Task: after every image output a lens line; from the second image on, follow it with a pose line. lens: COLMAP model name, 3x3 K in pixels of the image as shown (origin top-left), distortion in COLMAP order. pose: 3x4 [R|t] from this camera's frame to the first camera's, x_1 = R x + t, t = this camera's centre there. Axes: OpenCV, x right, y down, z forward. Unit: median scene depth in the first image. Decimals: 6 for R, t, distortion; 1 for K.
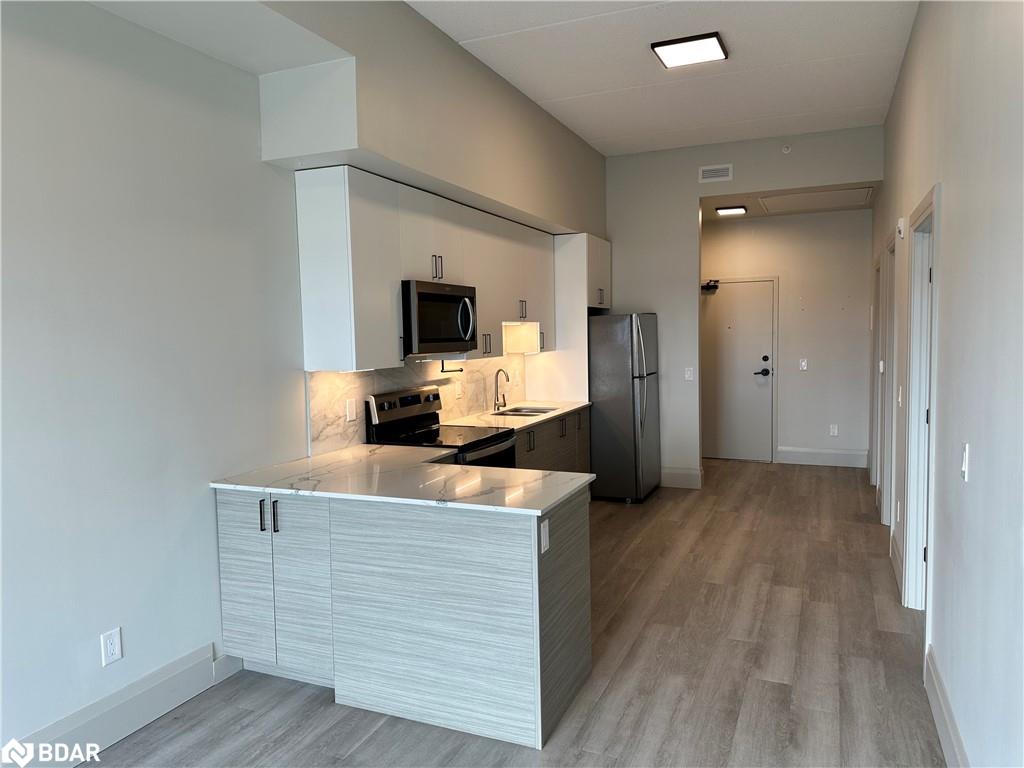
lens RADIAL K [[716.0, 0, 512.0], [0, 716.0, 384.0], [0, 0, 1]] dist [0.100259, -0.119732]
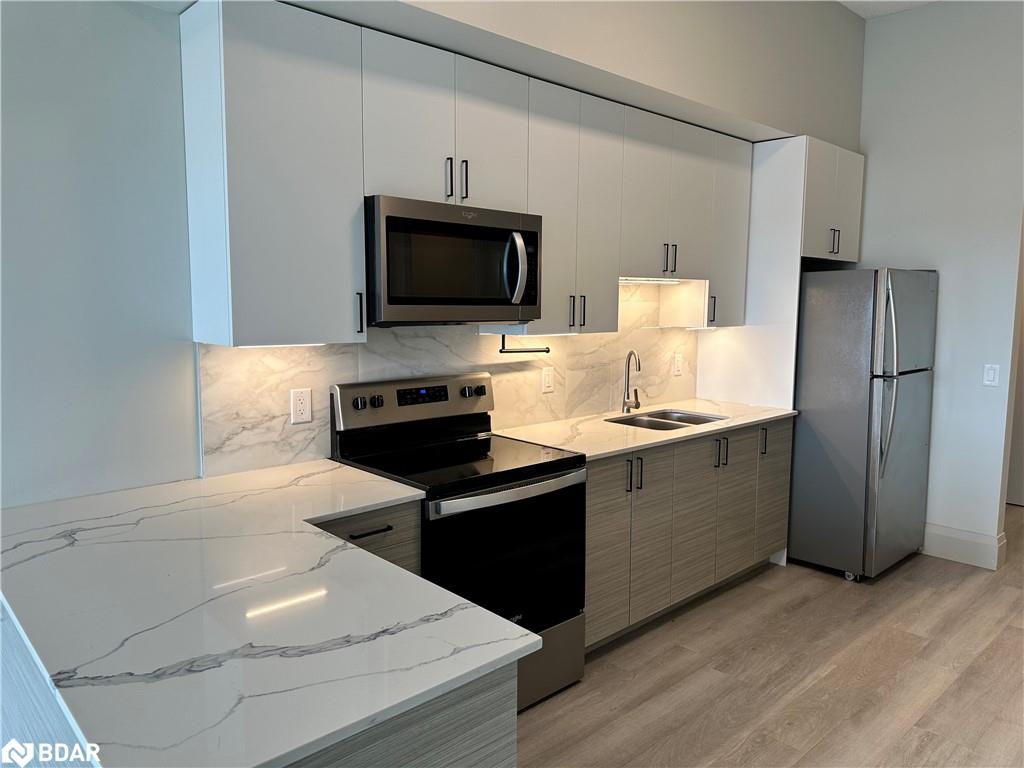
lens RADIAL K [[716.0, 0, 512.0], [0, 716.0, 384.0], [0, 0, 1]] dist [0.100259, -0.119732]
pose [[0.917429, 0.076396, -0.390498, 0.166442], [-0.057911, 0.996582, 0.058916, -0.026911], [0.393664, -0.031437, 0.918717, 0.413492]]
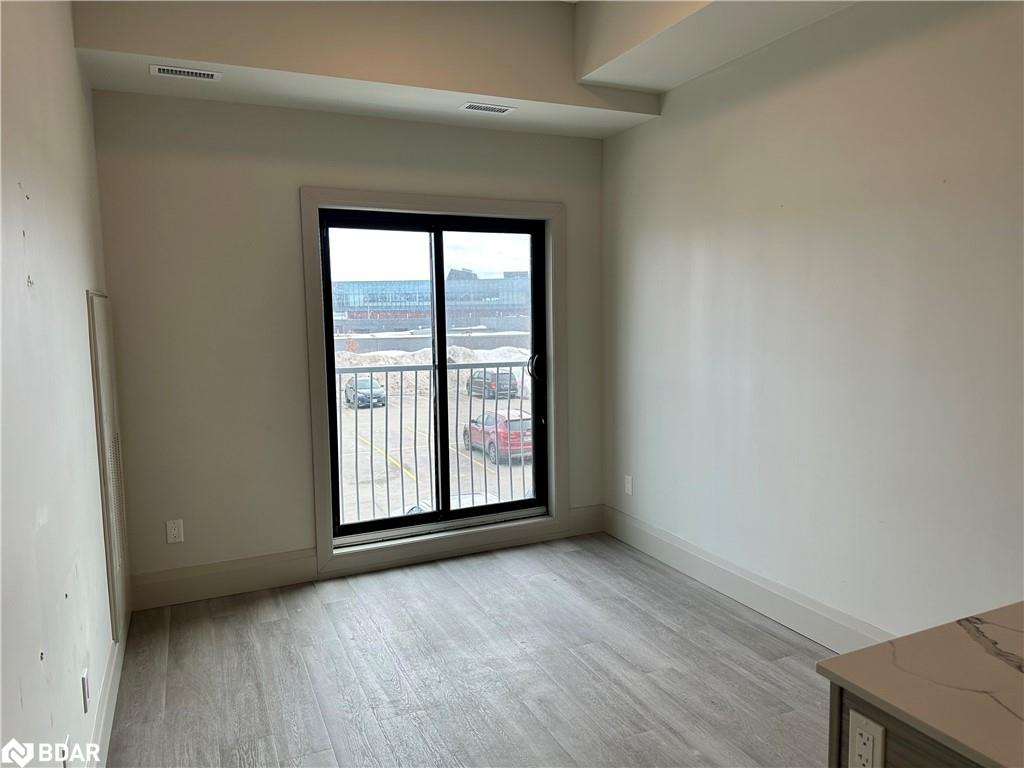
lens RADIAL K [[713.3, 0, 512.0], [0, 713.3, 384.0], [0, 0, 1]] dist [0.105376, -0.176168]
pose [[-0.671239, 0.104435, -0.733847, 0.299118], [-0.026882, 0.985944, 0.164901, -0.052884], [0.740754, 0.130415, -0.658996, 0.642746]]
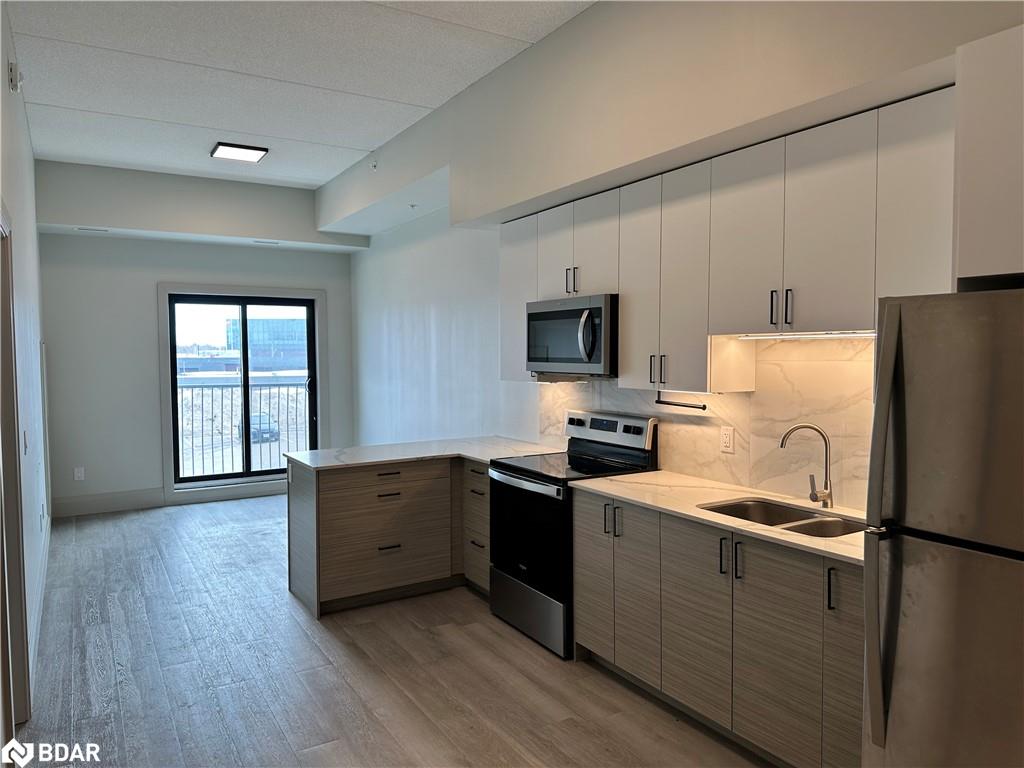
lens RADIAL K [[713.3, 0, 512.0], [0, 713.3, 384.0], [0, 0, 1]] dist [0.105376, -0.176168]
pose [[-0.576990, 0.061441, -0.814437, 0.621902], [-0.043626, 0.993425, 0.105851, -0.112140], [0.815585, 0.096606, -0.570515, 1.323839]]
